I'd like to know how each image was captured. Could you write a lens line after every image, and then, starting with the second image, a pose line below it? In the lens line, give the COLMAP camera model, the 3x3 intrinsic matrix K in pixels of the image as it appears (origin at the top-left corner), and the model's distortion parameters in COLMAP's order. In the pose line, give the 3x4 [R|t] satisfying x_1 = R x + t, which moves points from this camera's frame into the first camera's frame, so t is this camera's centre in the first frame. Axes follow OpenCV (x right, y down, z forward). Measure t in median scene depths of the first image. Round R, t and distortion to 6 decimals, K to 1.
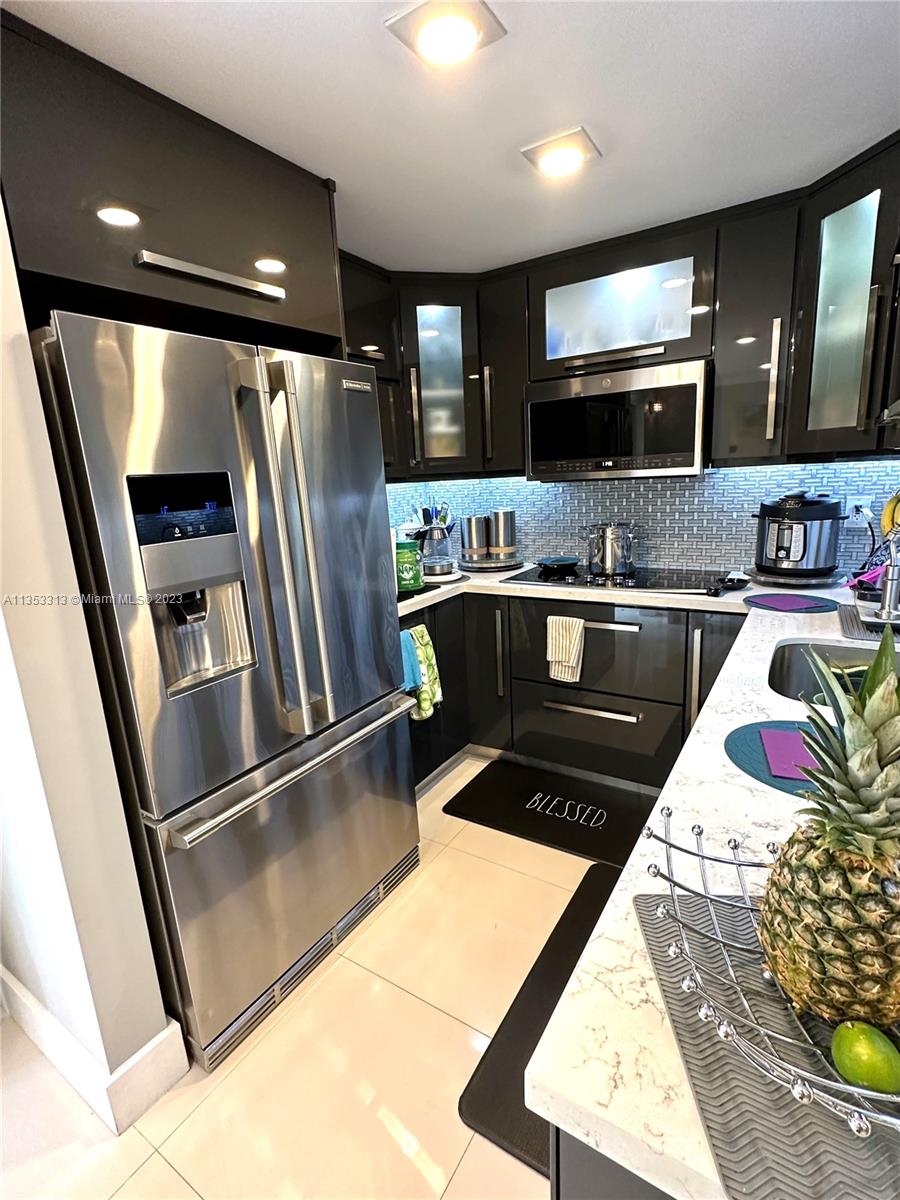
lens RADIAL K [[558.8, 0, 448.5], [0, 558.8, 601.0], [0, 0, 1]] dist [-0.003905, -0.000674]
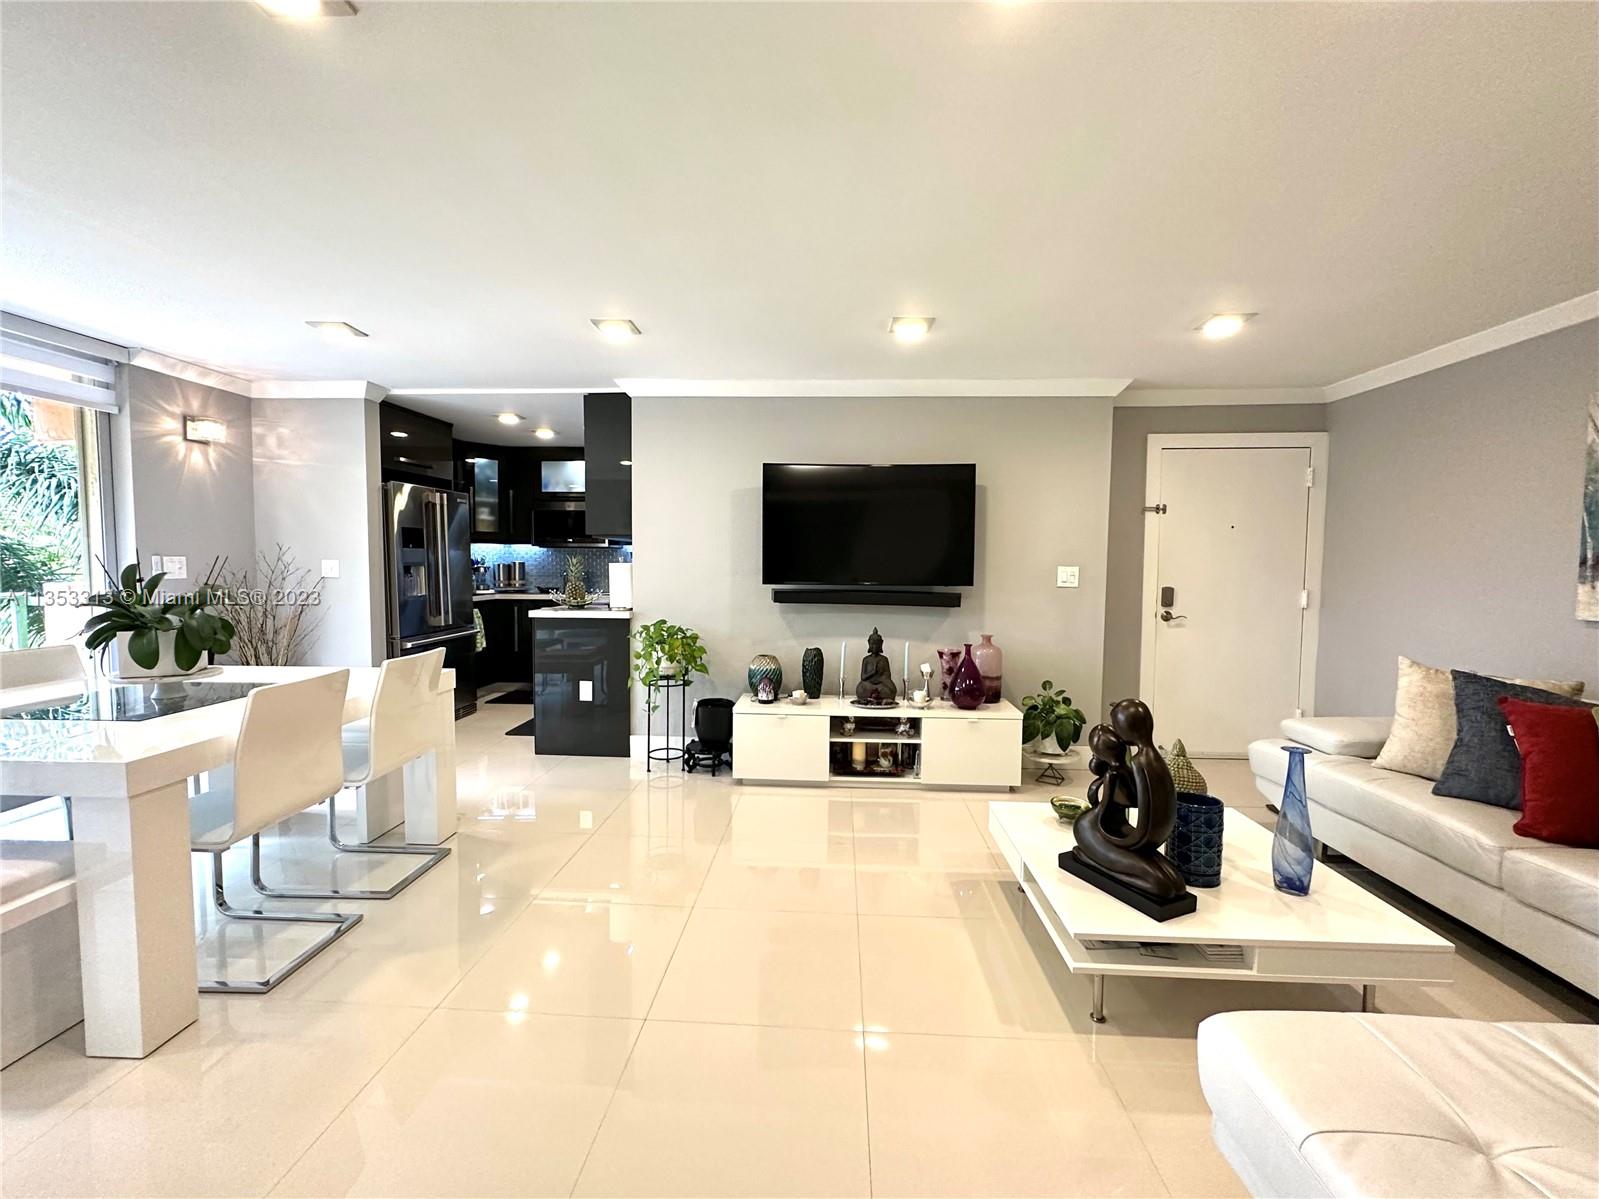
lens RADIAL K [[659.6, 0, 794.8], [0, 659.6, 600.0], [0, 0, 1]] dist [-0.001085, 0.000032]
pose [[0.868899, 0.032247, 0.493938, -0.204359], [0.054731, 0.985498, -0.160617, 0.411568], [-0.491955, 0.166593, 0.854533, -1.472287]]
